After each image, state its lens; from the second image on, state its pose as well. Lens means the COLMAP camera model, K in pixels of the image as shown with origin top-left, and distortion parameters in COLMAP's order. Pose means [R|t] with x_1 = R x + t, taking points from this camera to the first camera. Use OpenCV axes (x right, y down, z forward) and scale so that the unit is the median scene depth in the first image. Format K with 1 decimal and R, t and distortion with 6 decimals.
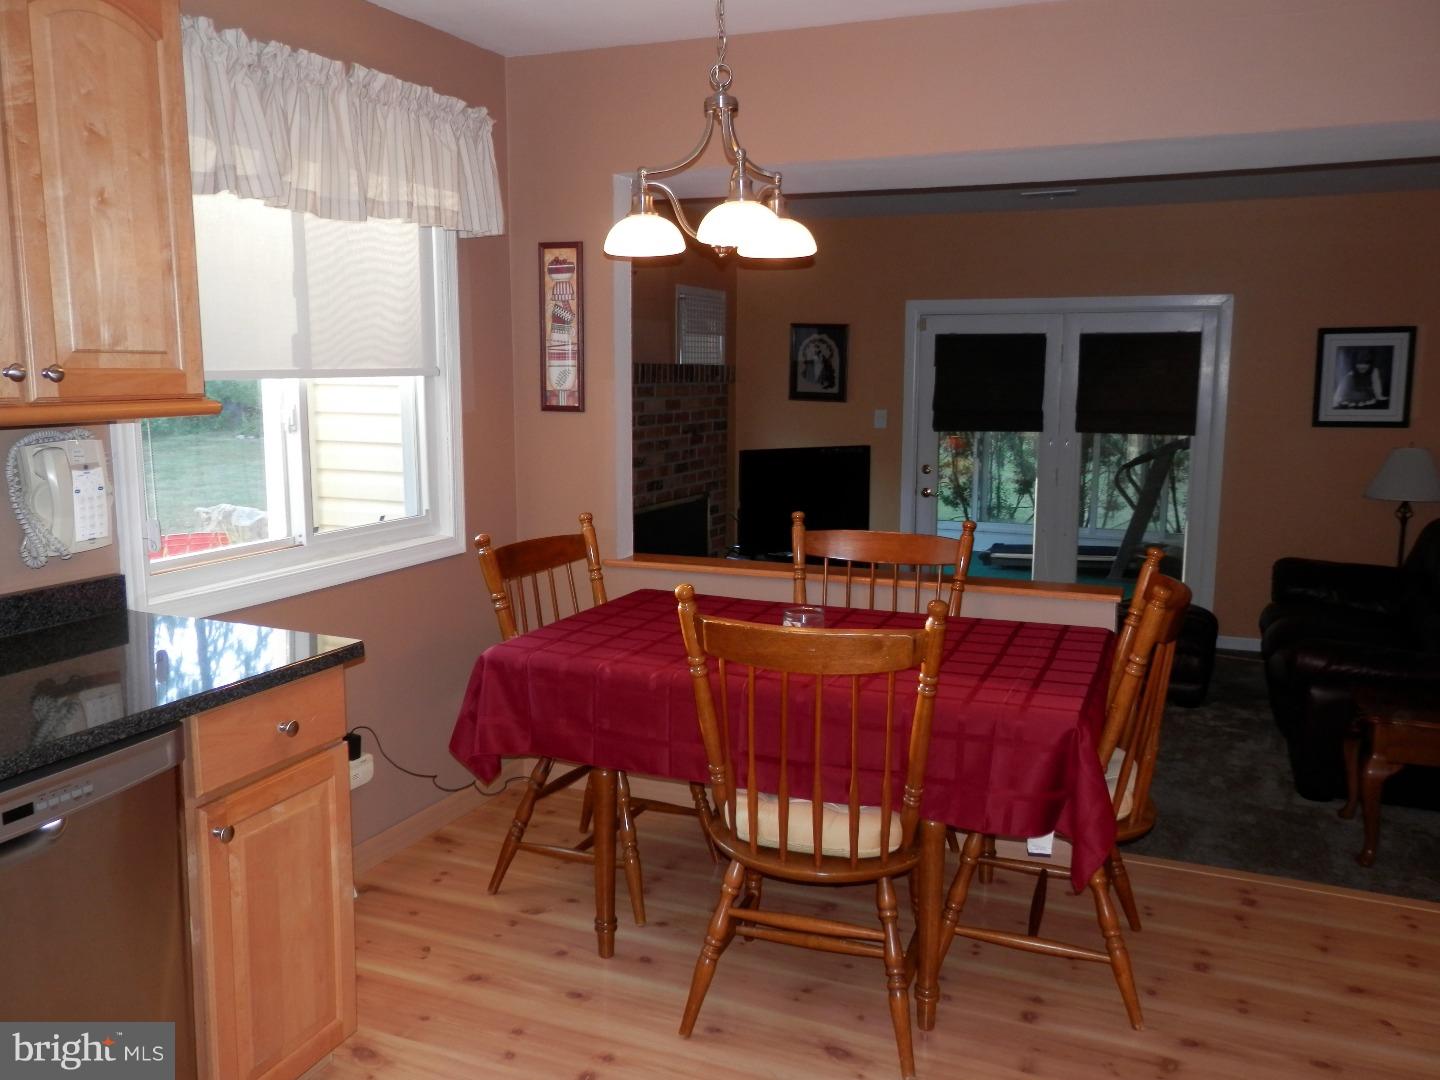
lens RADIAL K [[1186.6, 0, 718.7], [0, 1186.6, 538.4], [0, 0, 1]] dist [0.003653, 0.012598]
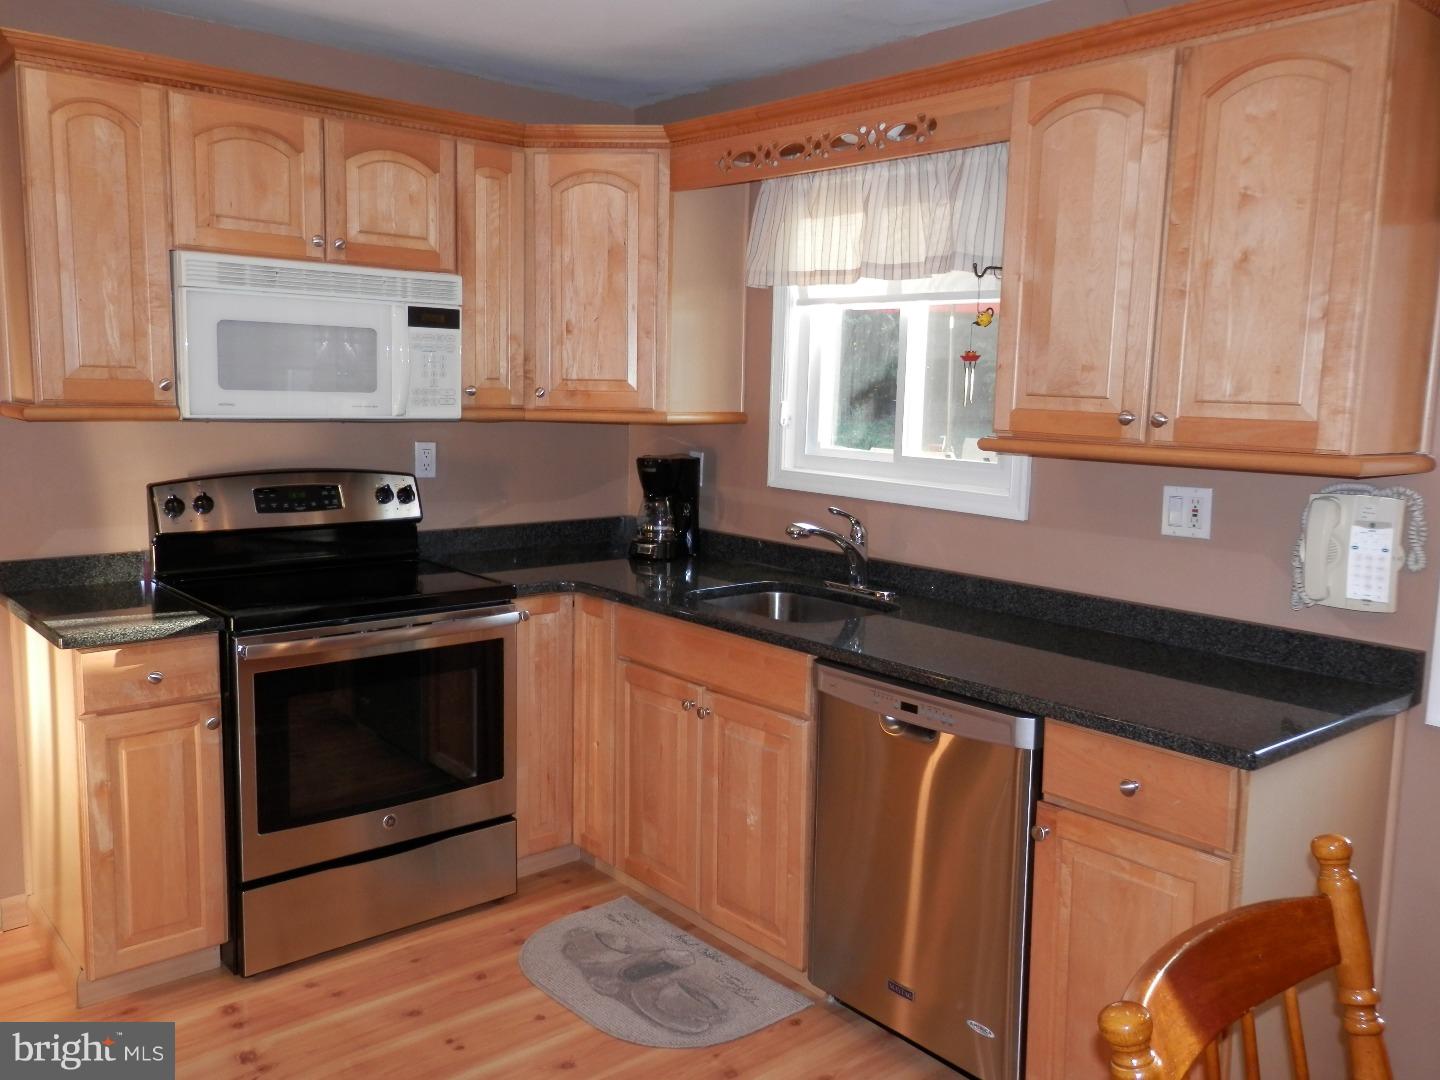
lens RADIAL K [[1186.6, 0, 713.7], [0, 1186.6, 543.4], [0, 0, 1]] dist [0.003653, 0.012598]
pose [[-0.470926, 0.106331, -0.875741, 0.549303], [-0.150414, 0.968495, 0.198477, -0.154679], [0.869255, 0.225192, -0.440096, 0.959923]]
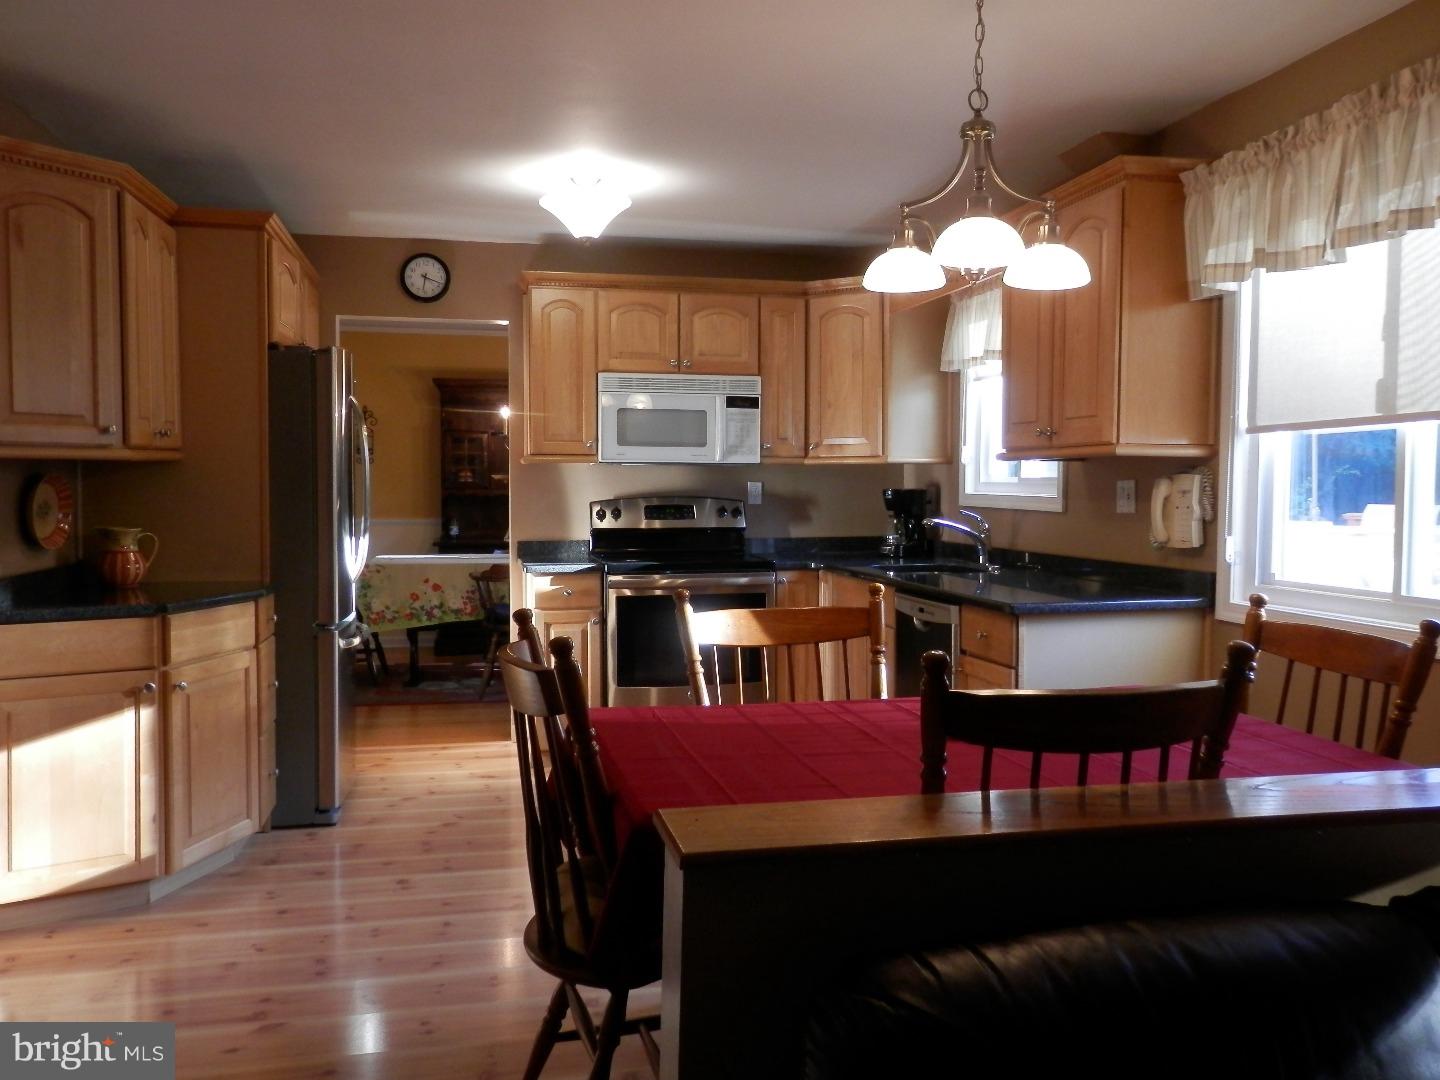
lens RADIAL K [[1186.6, 0, 725.1], [0, 1186.6, 538.3], [0, 0, 1]] dist [0.003653, 0.012598]
pose [[-0.832460, 0.023286, -0.553595, 0.770298], [-0.081507, 0.983101, 0.163918, -0.200327], [0.548057, 0.181577, -0.816494, 1.901471]]
